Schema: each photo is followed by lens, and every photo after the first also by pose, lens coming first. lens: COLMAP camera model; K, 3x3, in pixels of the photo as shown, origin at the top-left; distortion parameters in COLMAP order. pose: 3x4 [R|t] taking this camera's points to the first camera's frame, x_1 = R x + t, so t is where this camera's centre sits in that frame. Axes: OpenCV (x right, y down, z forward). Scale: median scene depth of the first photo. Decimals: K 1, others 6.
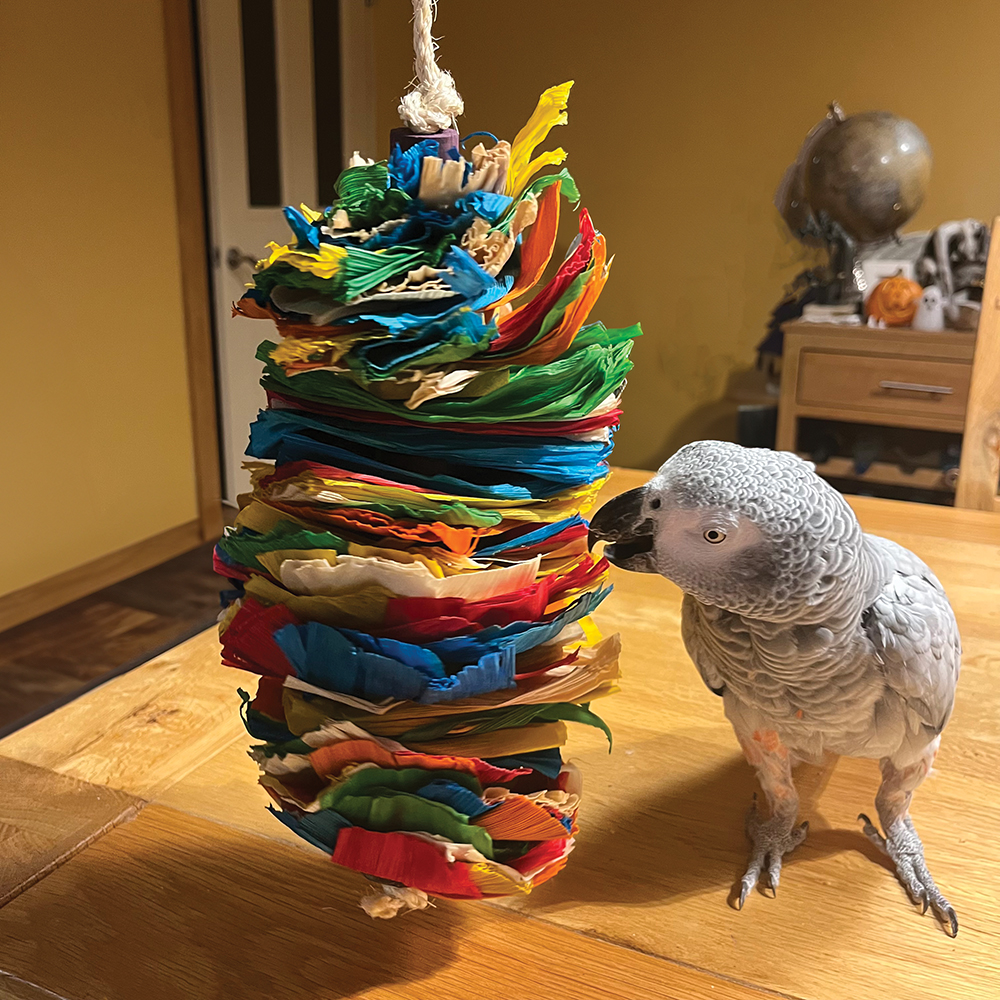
lens RADIAL K [[1059.6, 0, 500.5], [0, 1059.6, 489.8], [0, 0, 1]] dist [0.020905, 0.000000]
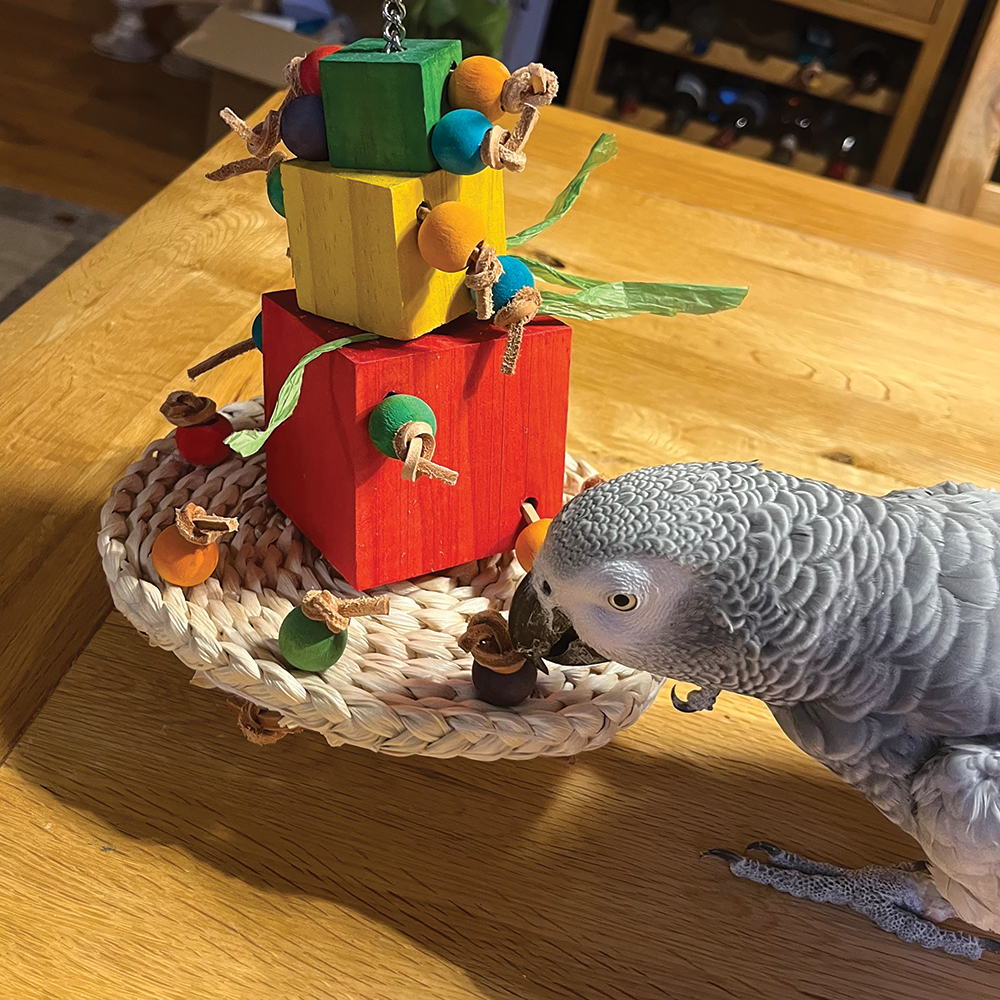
lens RADIAL K [[1346.8, 0, 490.7], [0, 1346.8, 354.3], [0, 0, 1]] dist [0.019839, 0.000000]
pose [[0.959123, 0.053968, 0.277798, -0.097960], [-0.128189, 0.958014, 0.256470, -0.073658], [-0.252293, -0.281597, 0.925771, 0.214044]]
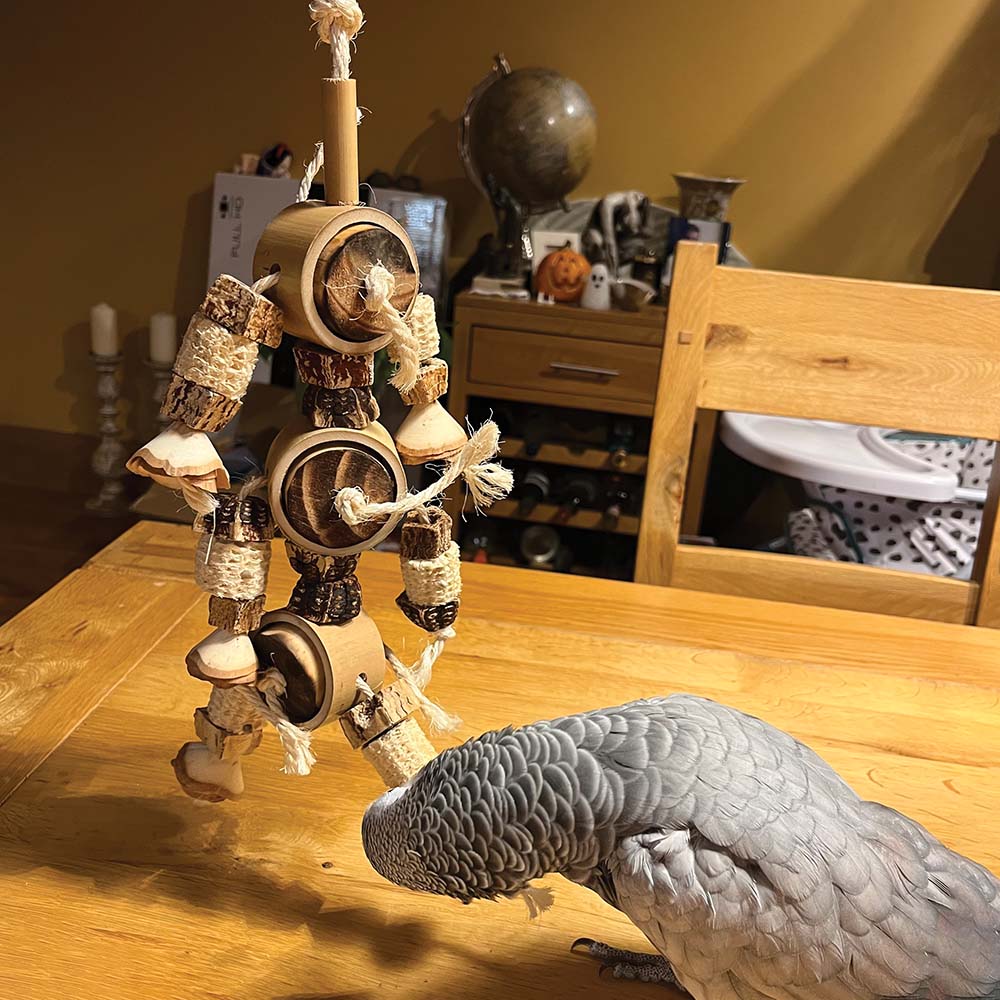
lens RADIAL K [[1059.6, 0, 502.7], [0, 1059.6, 501.6], [0, 0, 1]] dist [0.020905, 0.000000]
pose [[0.953581, -0.036703, 0.298892, 0.049029], [0.011012, 0.996131, 0.087187, -0.114496], [-0.300935, -0.079849, 0.950296, 0.177630]]
